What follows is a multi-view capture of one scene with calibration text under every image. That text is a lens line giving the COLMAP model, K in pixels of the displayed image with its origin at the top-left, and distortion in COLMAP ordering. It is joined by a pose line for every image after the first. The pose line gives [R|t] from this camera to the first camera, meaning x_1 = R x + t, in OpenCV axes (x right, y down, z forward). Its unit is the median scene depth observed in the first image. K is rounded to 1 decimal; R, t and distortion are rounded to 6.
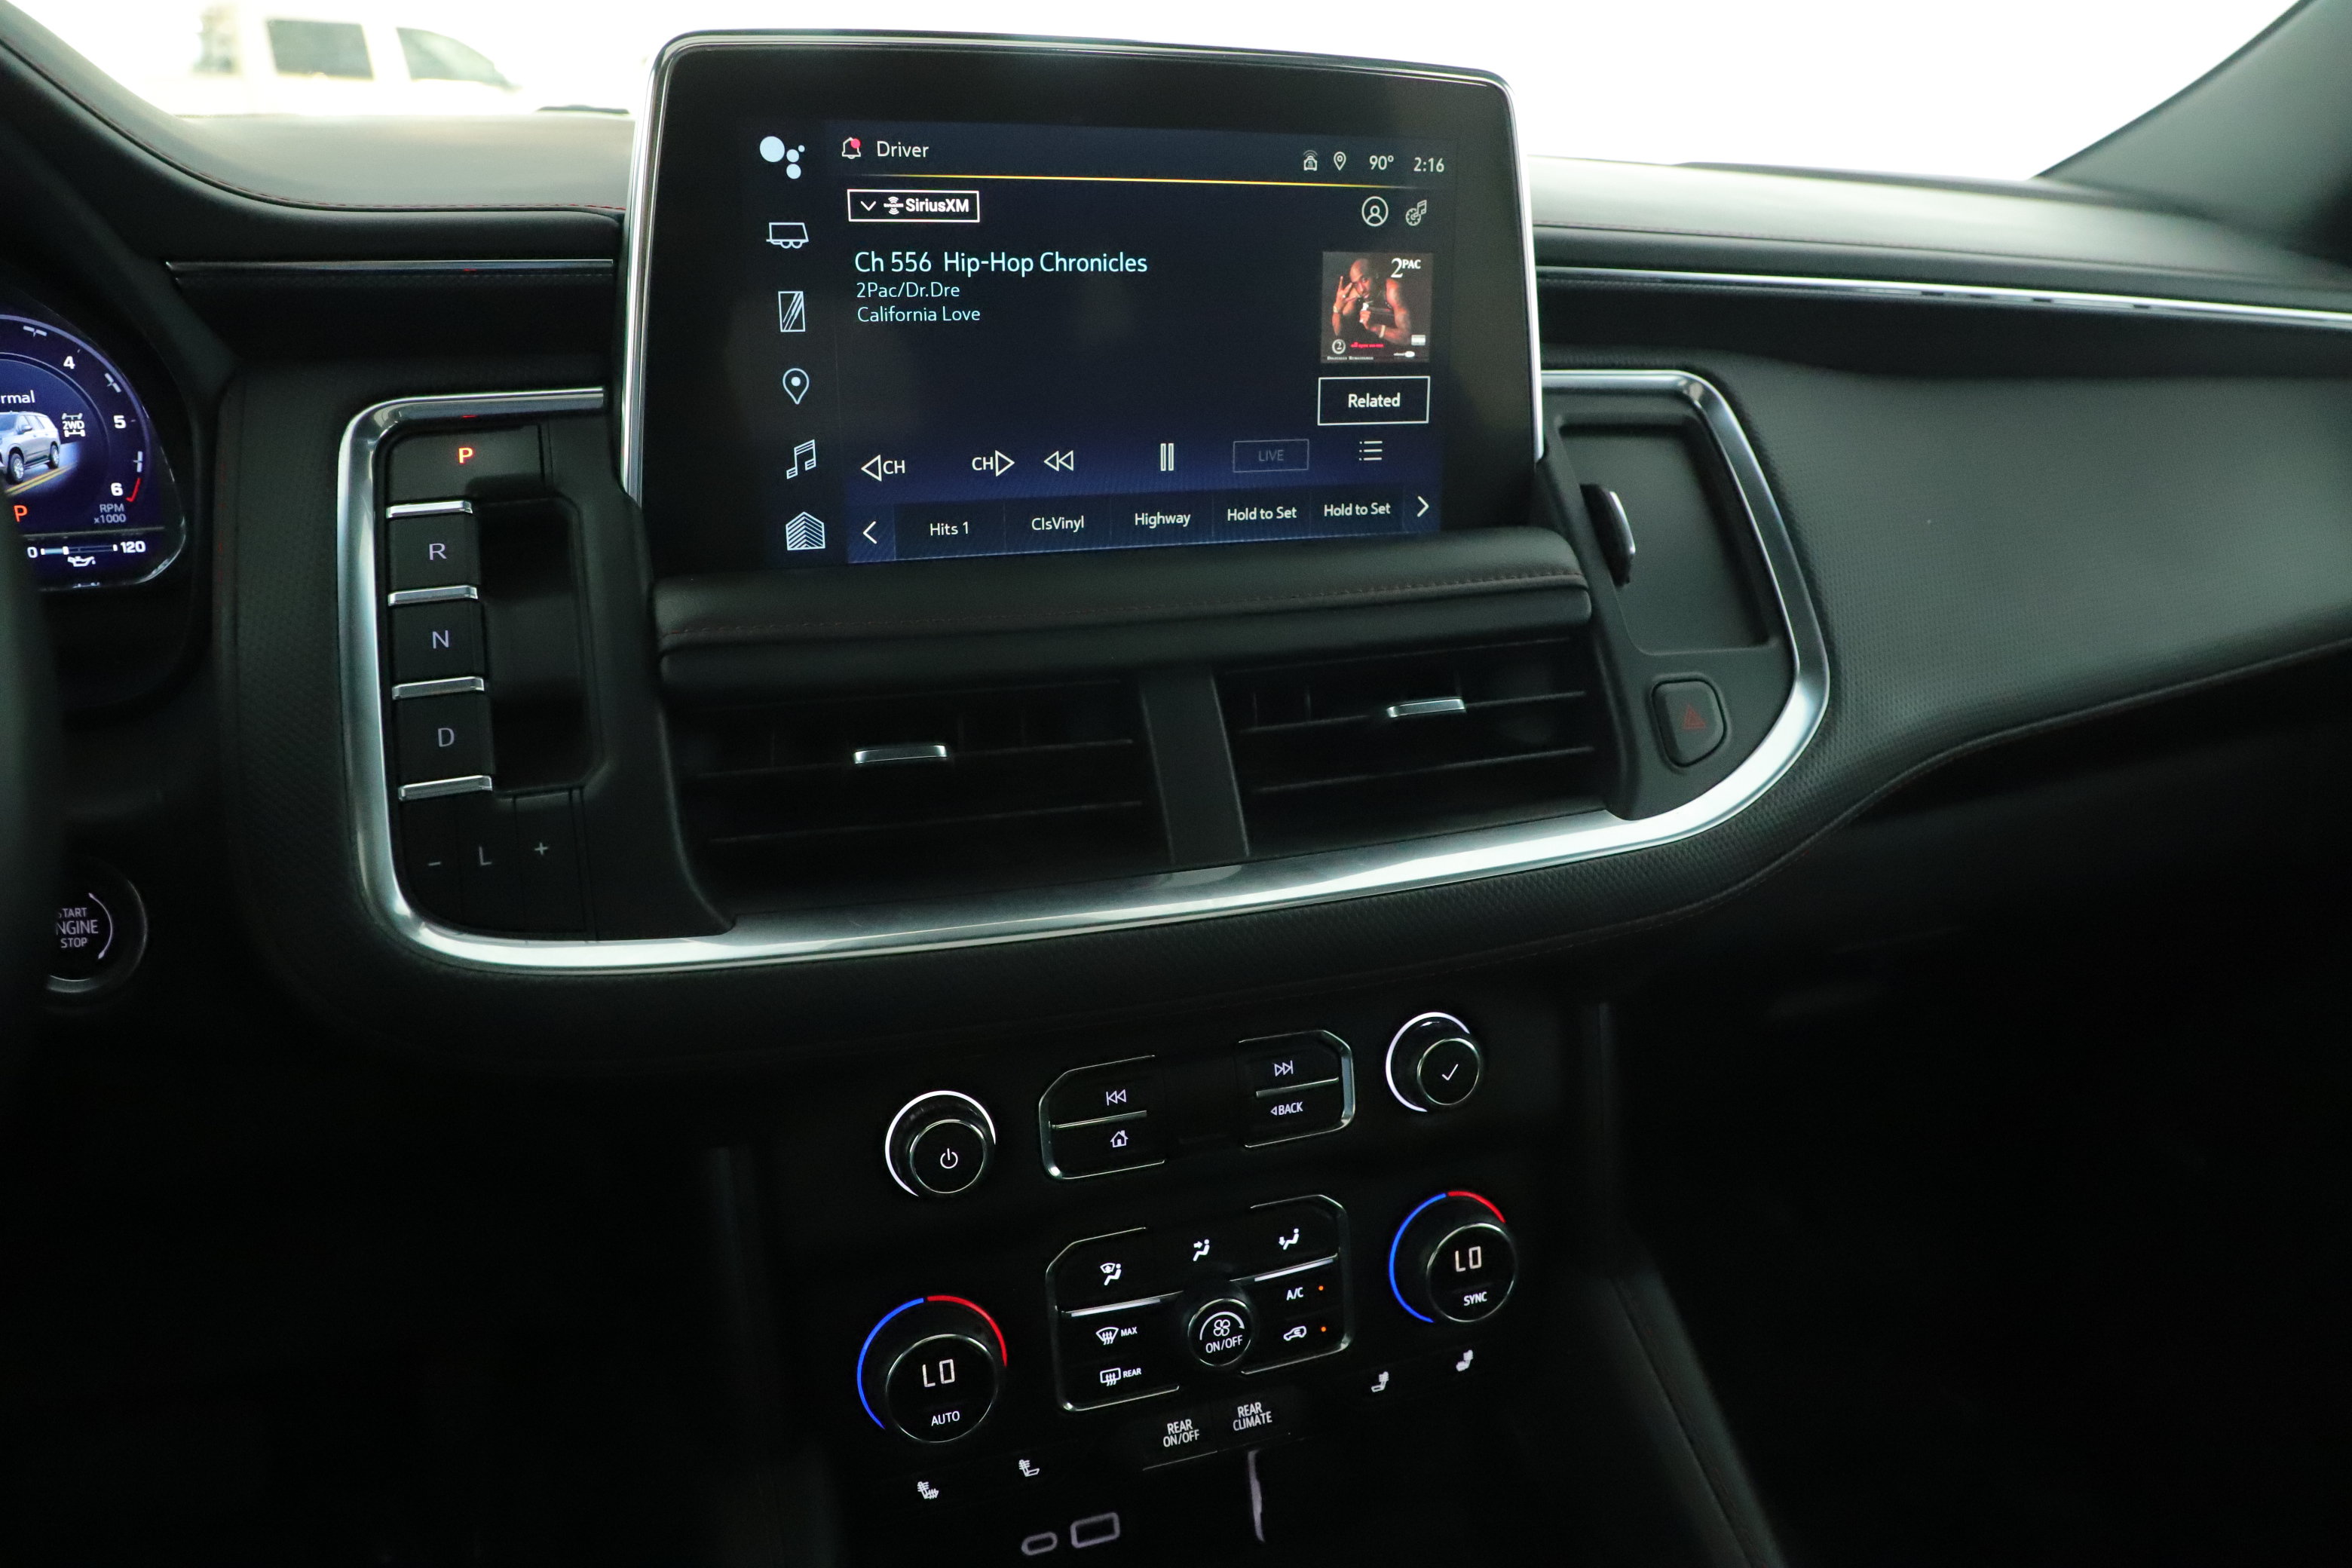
lens RADIAL K [[1580.4, 0, 1175.9], [0, 1580.4, 758.7], [0, 0, 1]] dist [-0.057241, 0.002558]
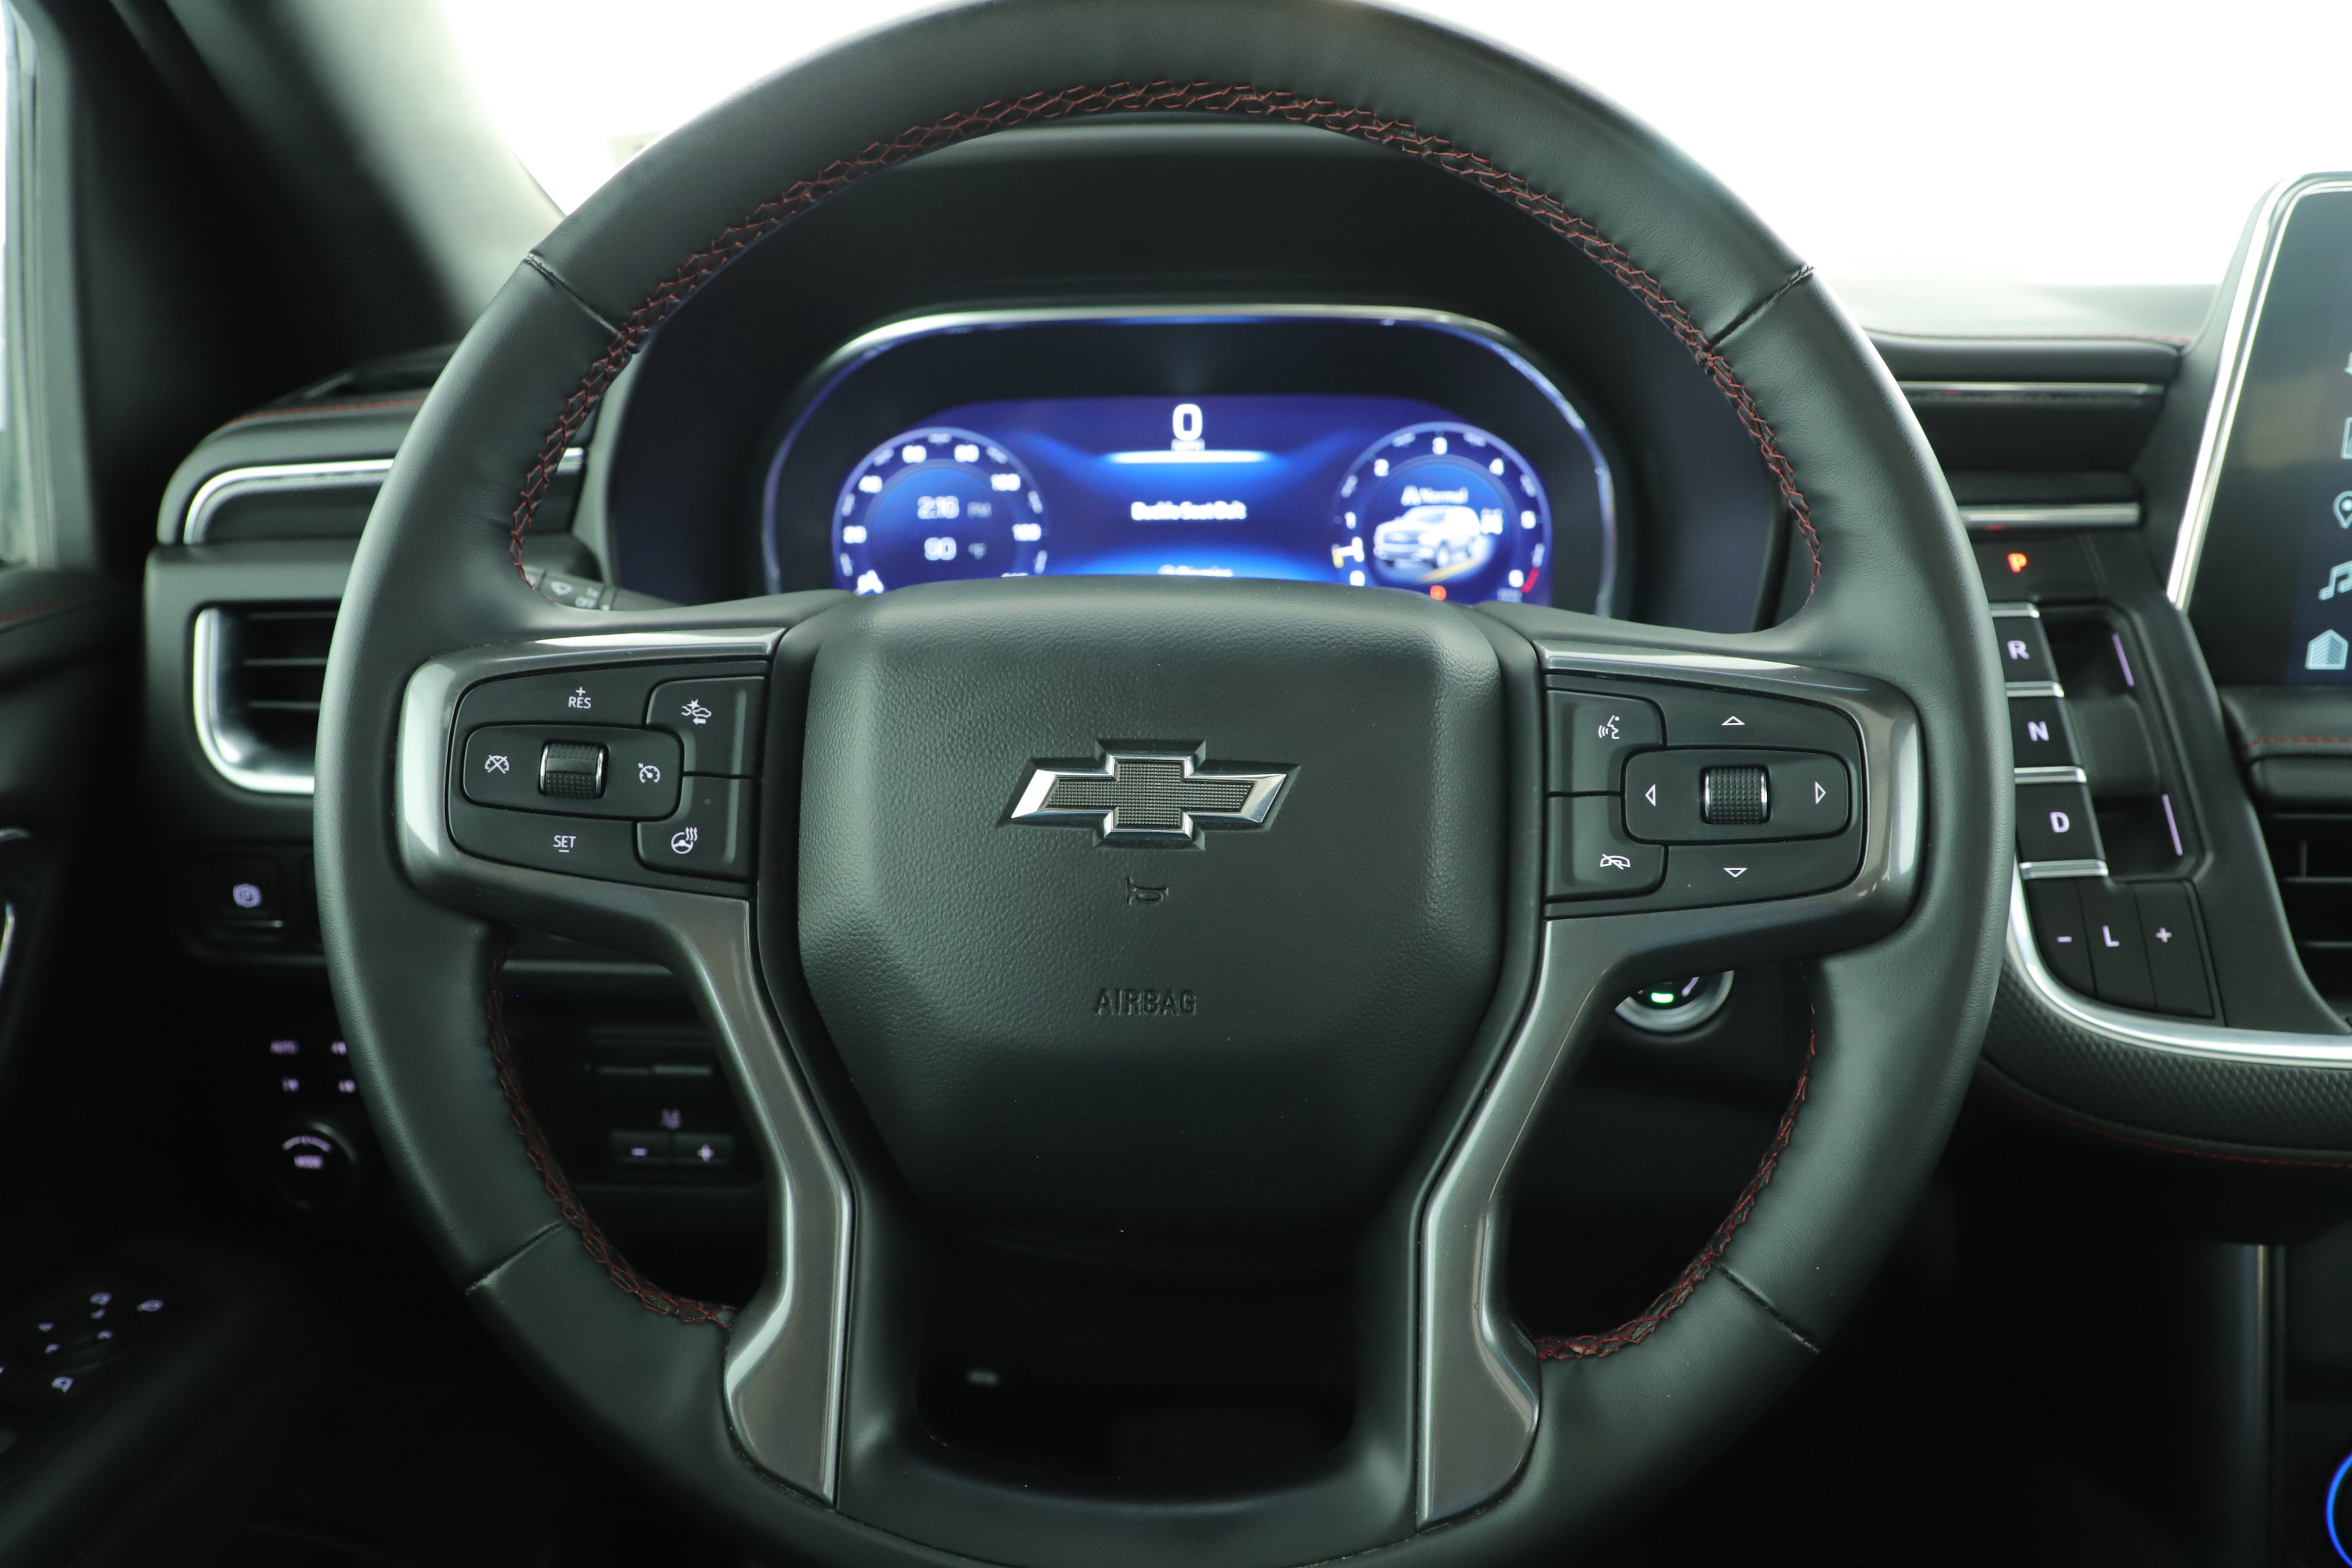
lens RADIAL K [[1606.0, 0, 1176.9], [0, 1606.0, 772.9], [0, 0, 1]] dist [-0.079159, 0.041457]
pose [[0.925126, 0.072217, -0.372729, -0.521063], [-0.095577, 0.994424, -0.044554, 0.048809], [0.367433, 0.076843, 0.926870, -0.194995]]
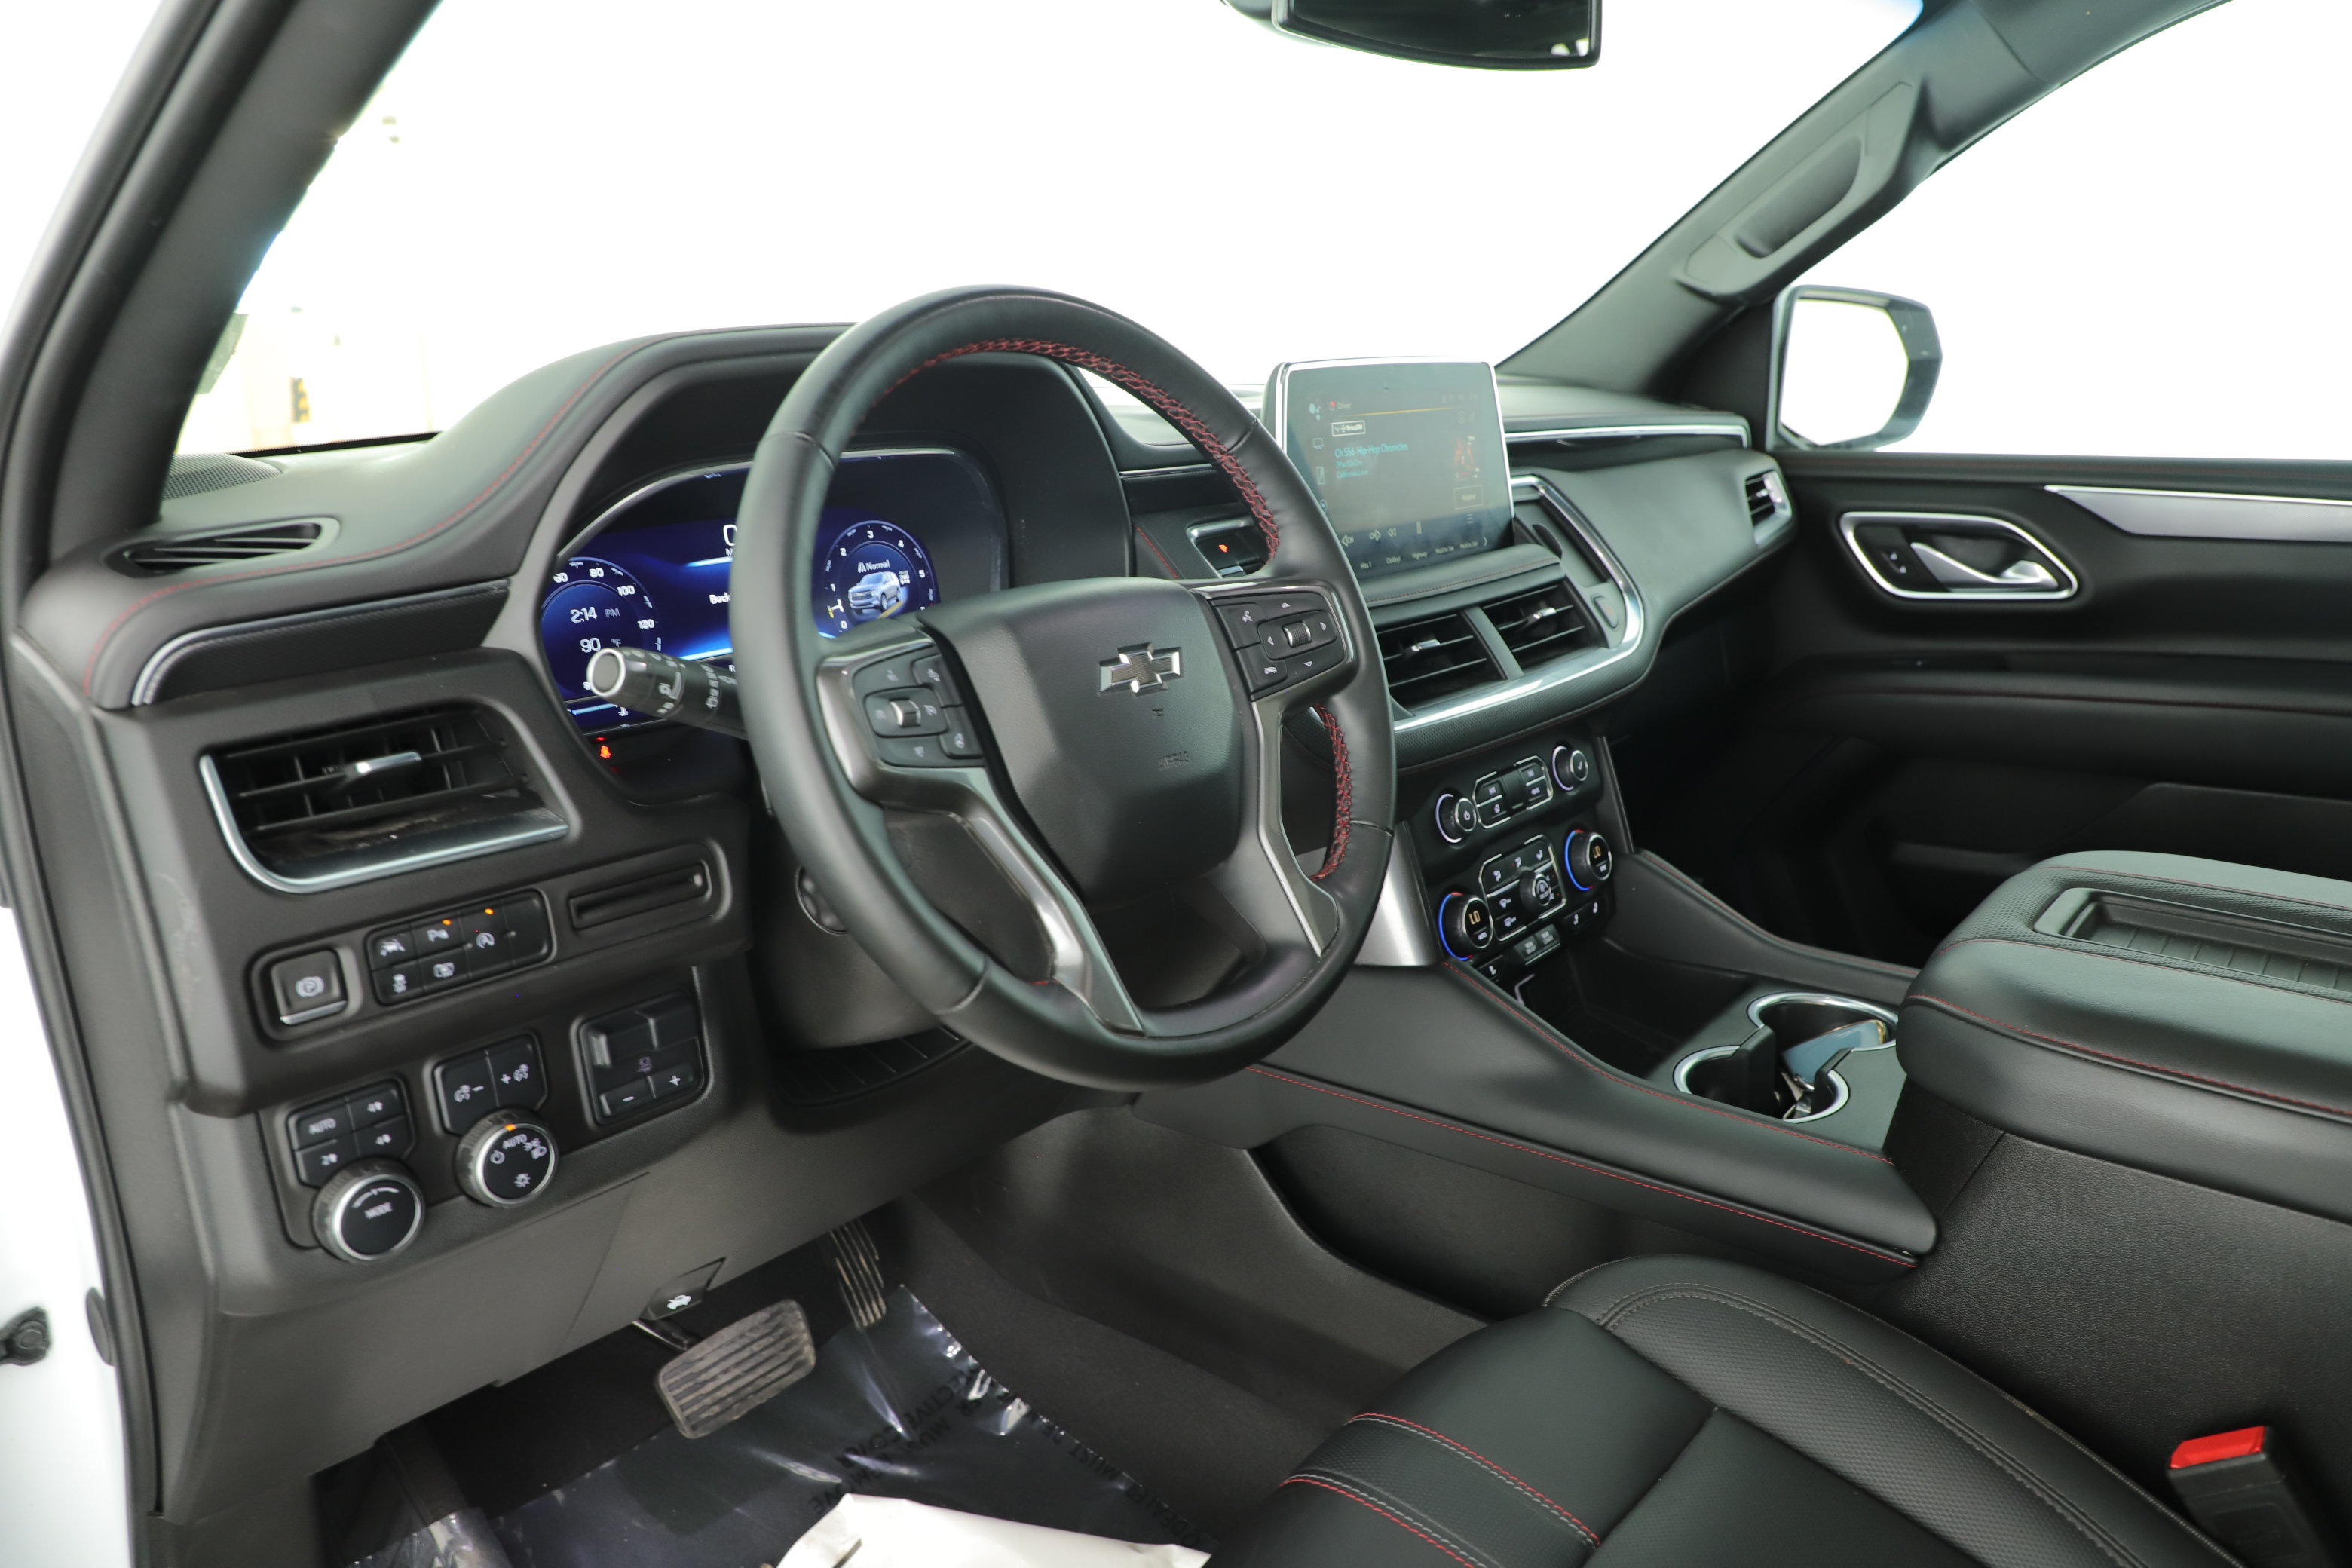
lens RADIAL K [[1606.0, 0, 1176.9], [0, 1606.0, 772.9], [0, 0, 1]] dist [-0.079159, 0.041457]
pose [[0.872951, -0.179853, 0.453442, -1.463124], [0.233023, 0.970382, -0.063715, 0.224533], [-0.428553, 0.161283, 0.889005, -0.871836]]
